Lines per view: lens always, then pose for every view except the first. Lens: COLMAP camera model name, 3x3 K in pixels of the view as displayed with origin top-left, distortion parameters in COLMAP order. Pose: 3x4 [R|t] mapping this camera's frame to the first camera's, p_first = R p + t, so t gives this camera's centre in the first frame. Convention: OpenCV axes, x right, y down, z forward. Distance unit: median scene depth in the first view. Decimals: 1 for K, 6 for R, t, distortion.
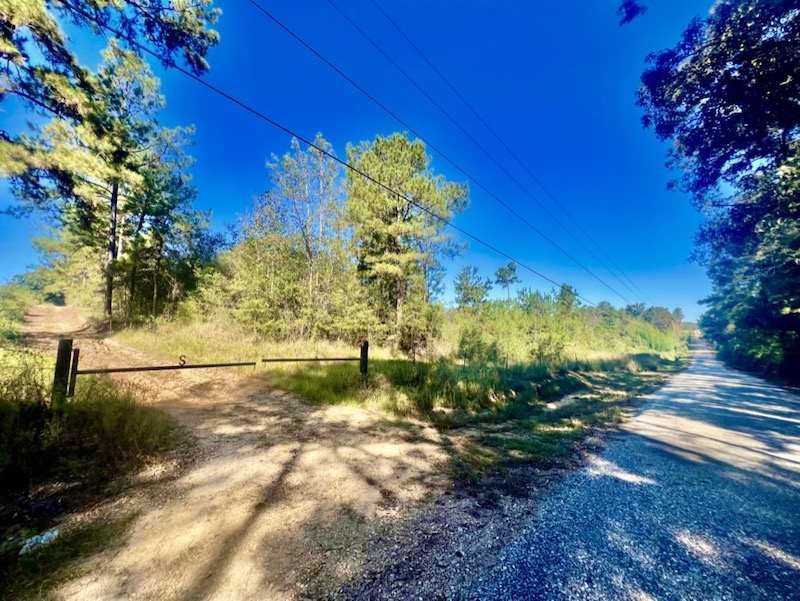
lens RADIAL K [[321.6, 0, 400.5], [0, 321.6, 299.3], [0, 0, 1]] dist [-0.001668, 0.001319]
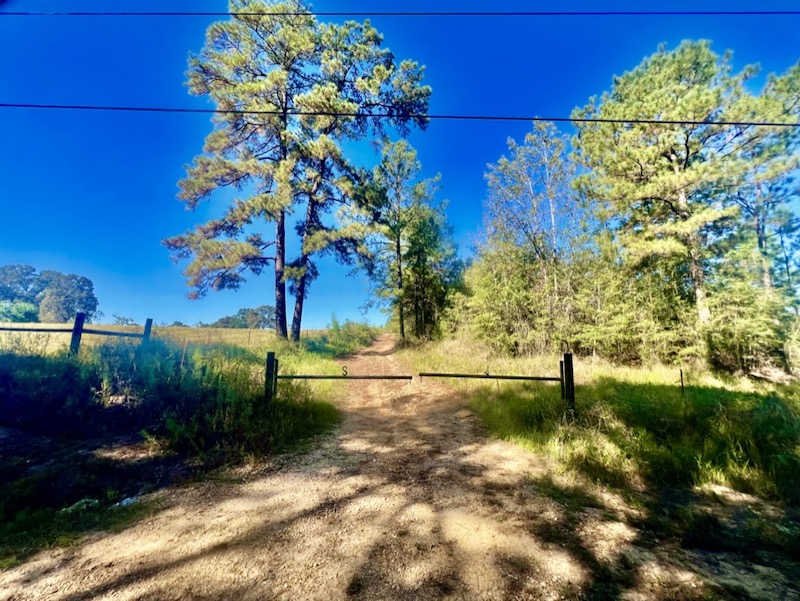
lens RADIAL K [[321.6, 0, 399.8], [0, 321.6, 299.4], [0, 0, 1]] dist [-0.001668, 0.001319]
pose [[0.646788, -0.138655, -0.749960, 0.089674], [0.098097, 0.990292, -0.098486, 0.022632], [0.756335, -0.009869, 0.654110, 0.129448]]
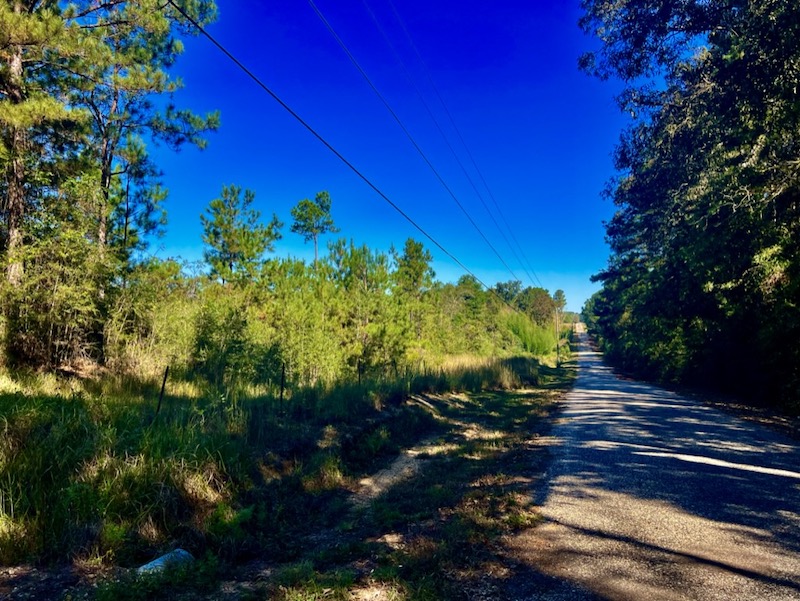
lens RADIAL K [[599.4, 0, 396.3], [0, 599.4, 302.8], [0, 0, 1]] dist [0.057472, -0.060600]
pose [[0.900880, 0.012781, 0.433880, 0.091559], [-0.039179, 0.997881, 0.051954, 0.029244], [-0.432296, -0.063803, 0.899472, 0.165042]]
